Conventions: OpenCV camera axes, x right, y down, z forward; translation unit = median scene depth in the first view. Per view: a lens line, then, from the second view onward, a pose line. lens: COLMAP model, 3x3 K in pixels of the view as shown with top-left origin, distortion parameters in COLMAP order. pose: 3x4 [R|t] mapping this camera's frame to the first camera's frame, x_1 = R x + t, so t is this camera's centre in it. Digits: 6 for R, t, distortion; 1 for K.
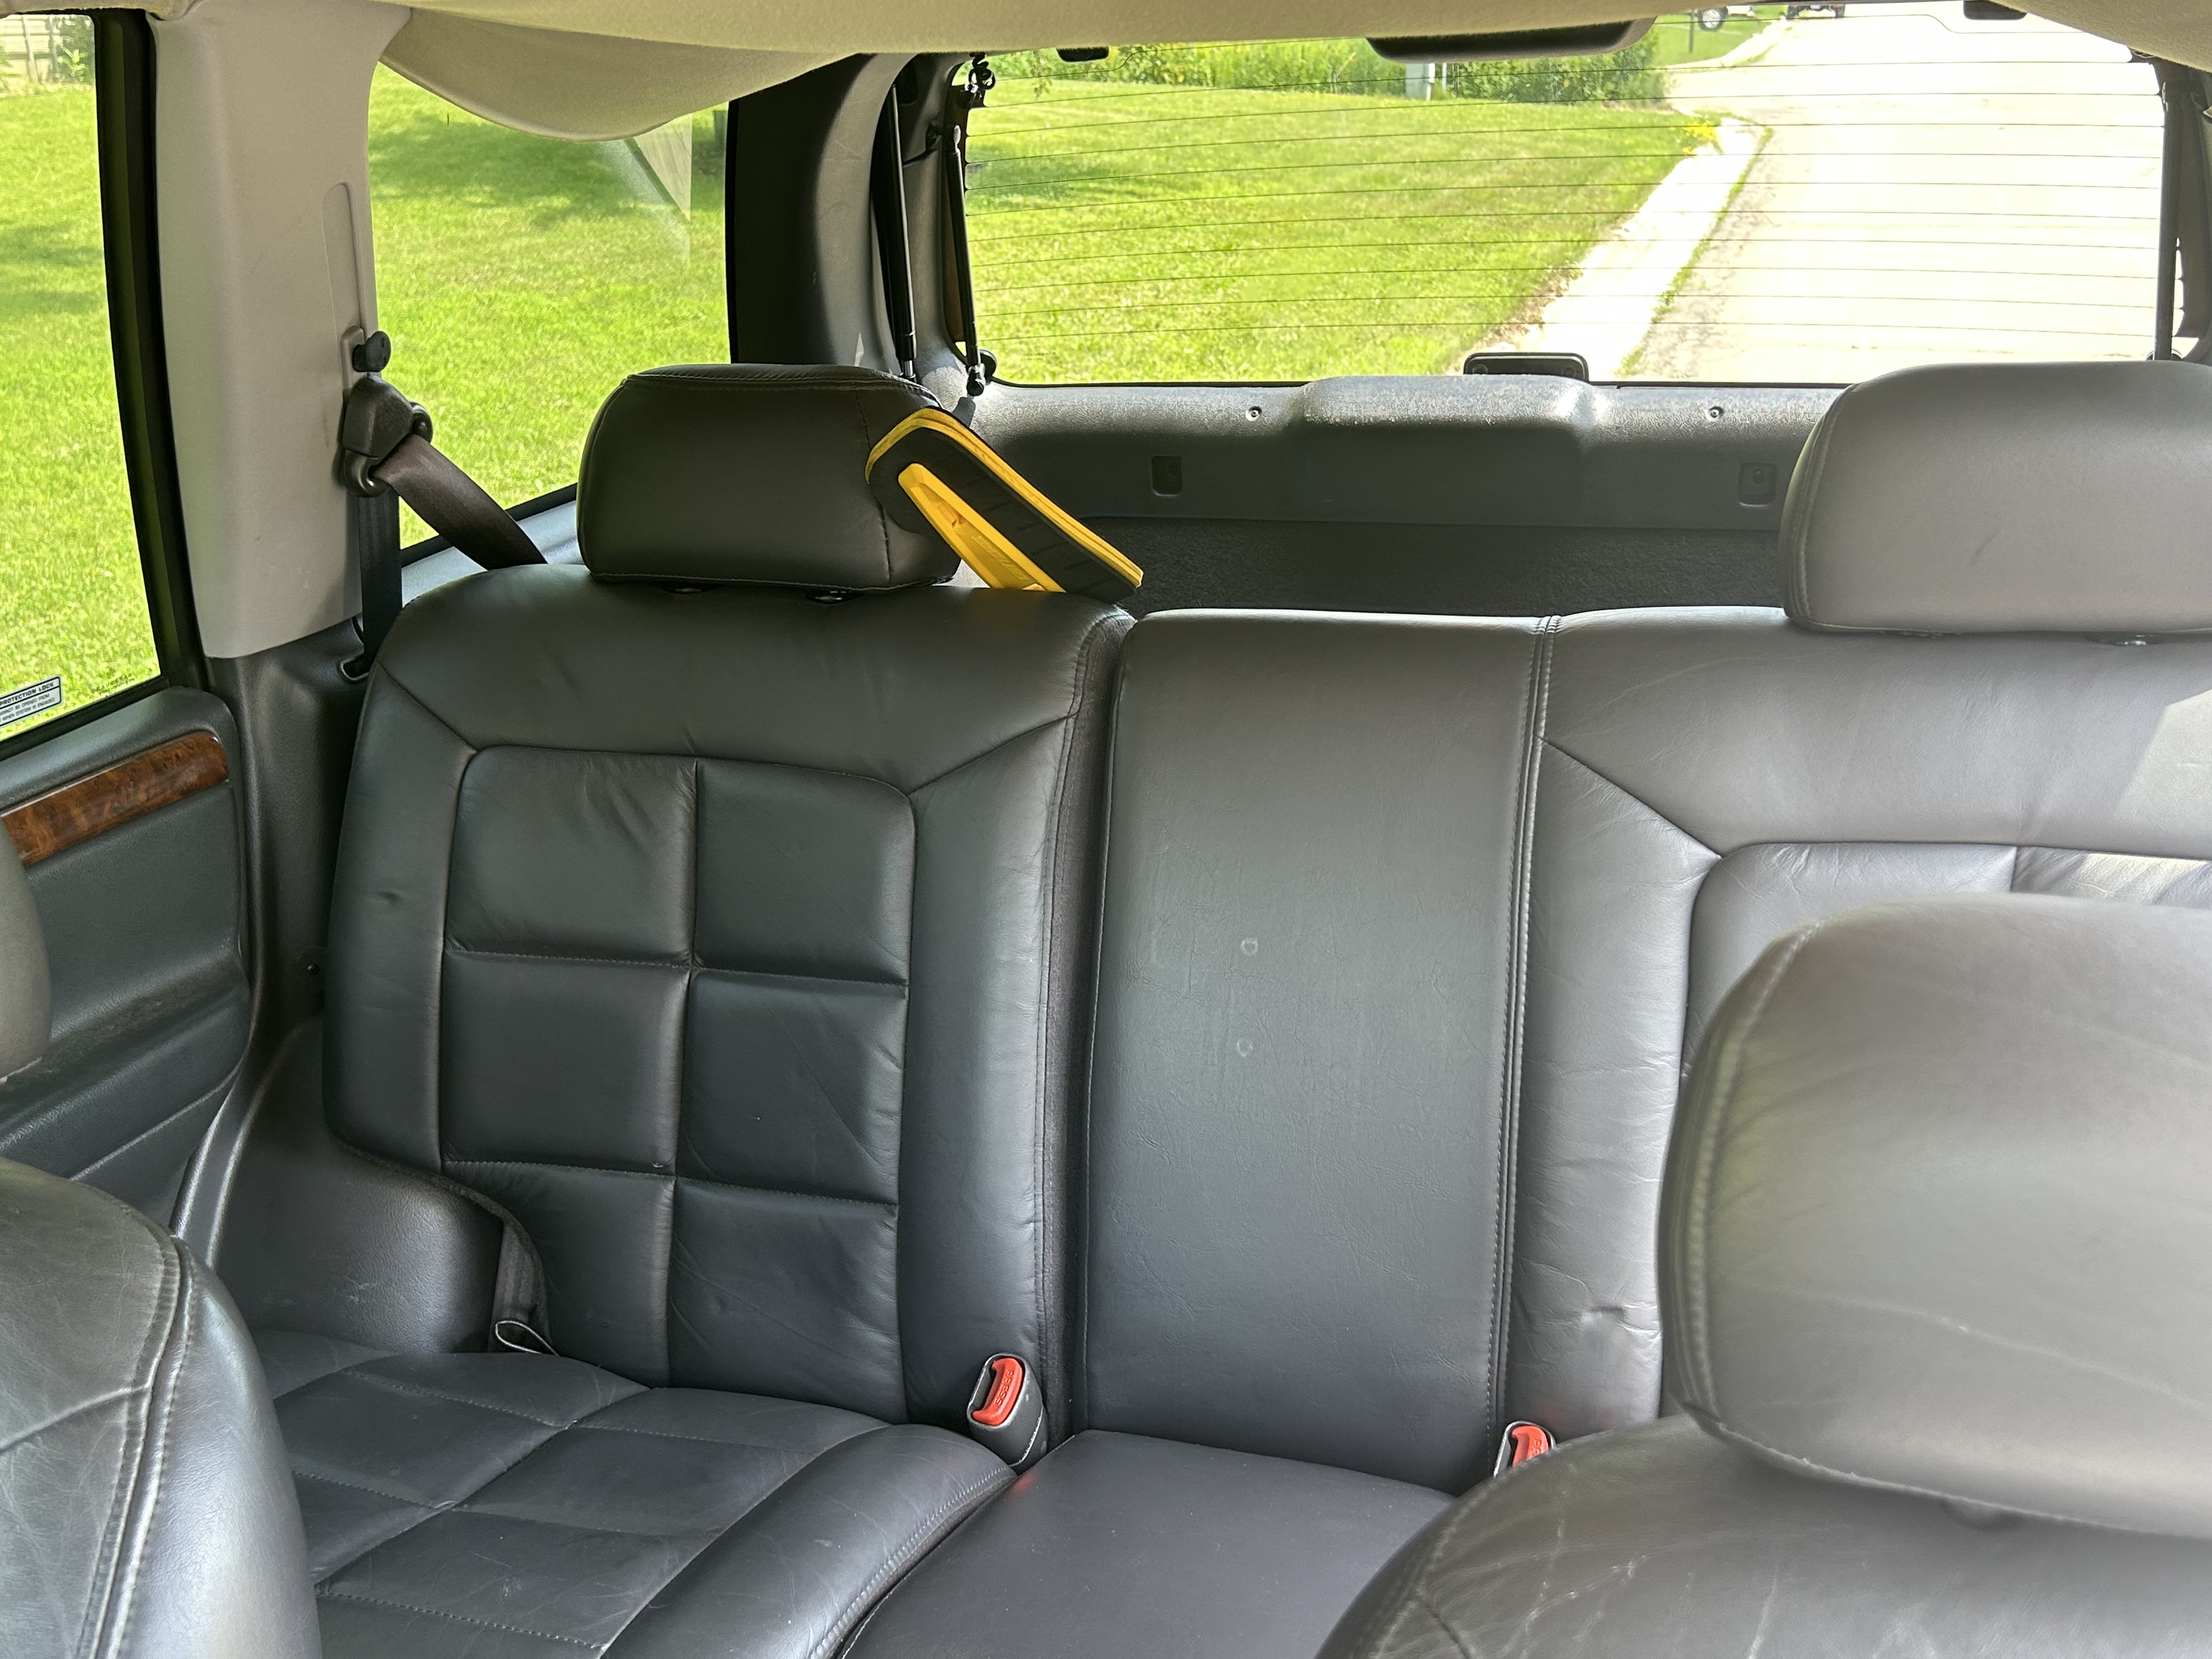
lens RADIAL K [[2095.3, 0, 1106.0], [0, 2095.3, 829.5], [0, 0, 1]] dist [0.165420, -0.557504]
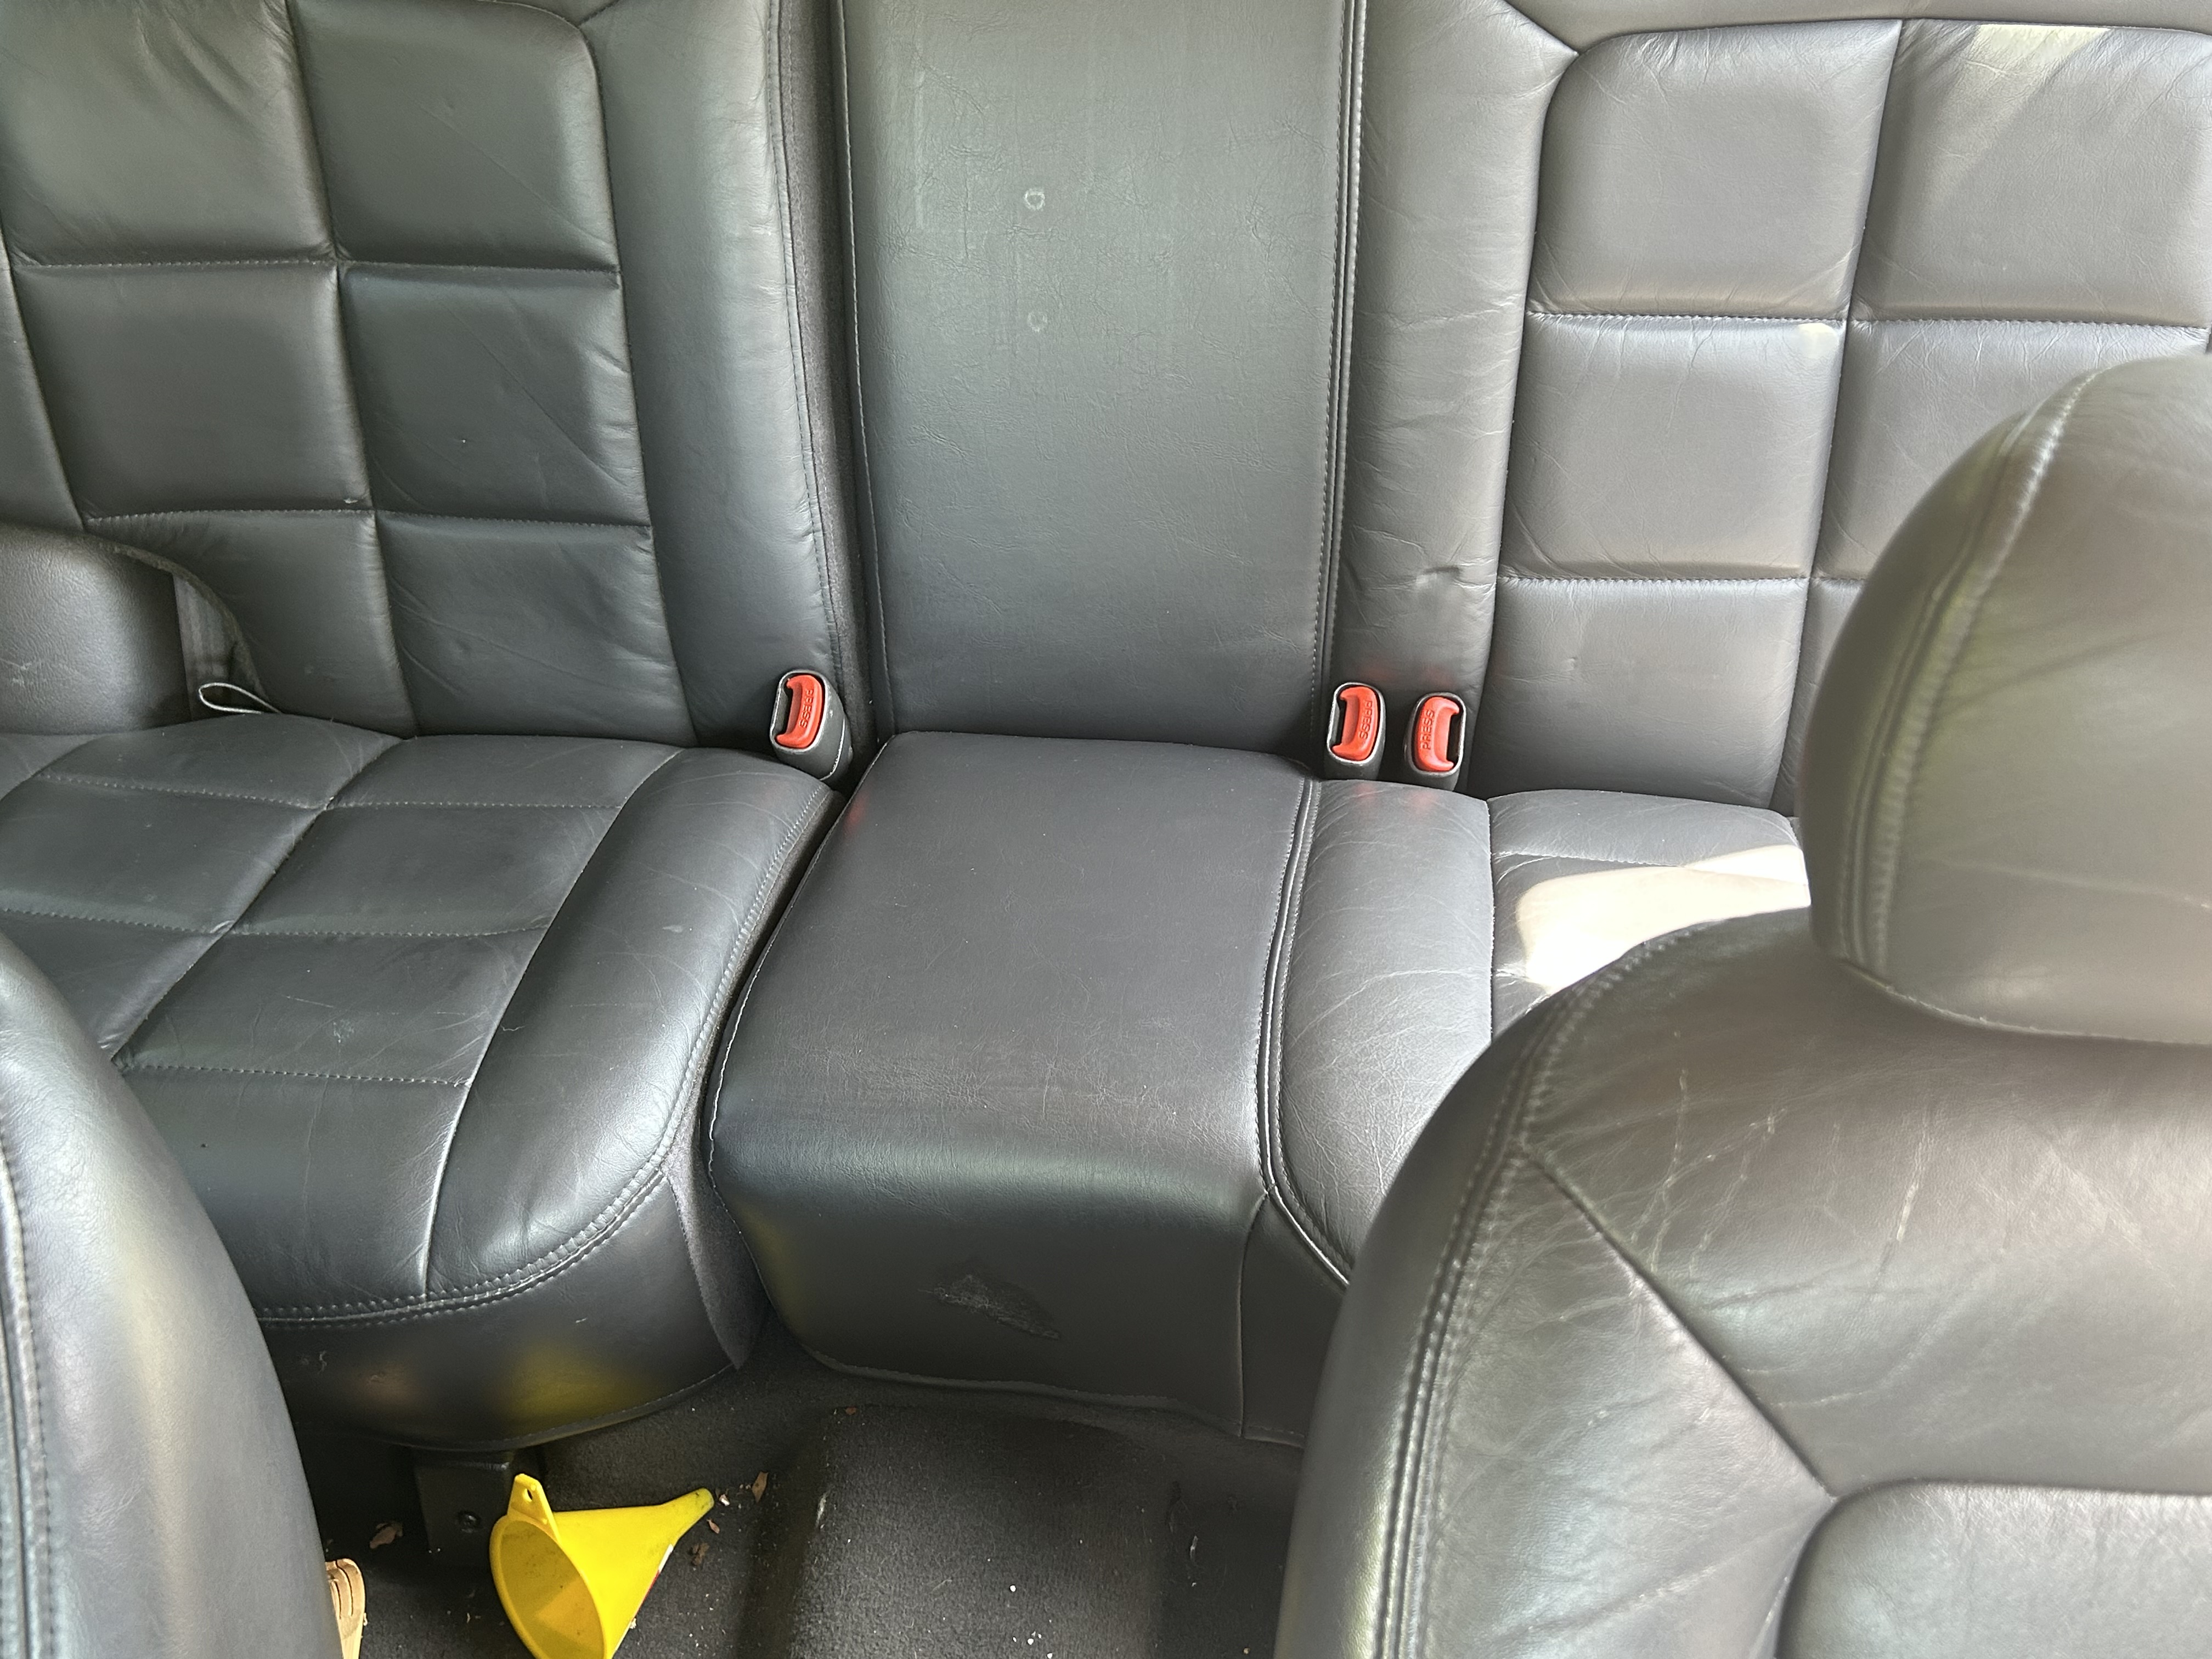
lens RADIAL K [[2137.6, 0, 1194.1], [0, 2137.6, 966.9], [0, 0, 1]] dist [0.116346, -0.256517]
pose [[0.976553, -0.147654, 0.156659, -0.049196], [0.062307, 0.890424, 0.450847, -0.055604], [-0.206062, -0.430515, 0.878746, 0.084672]]
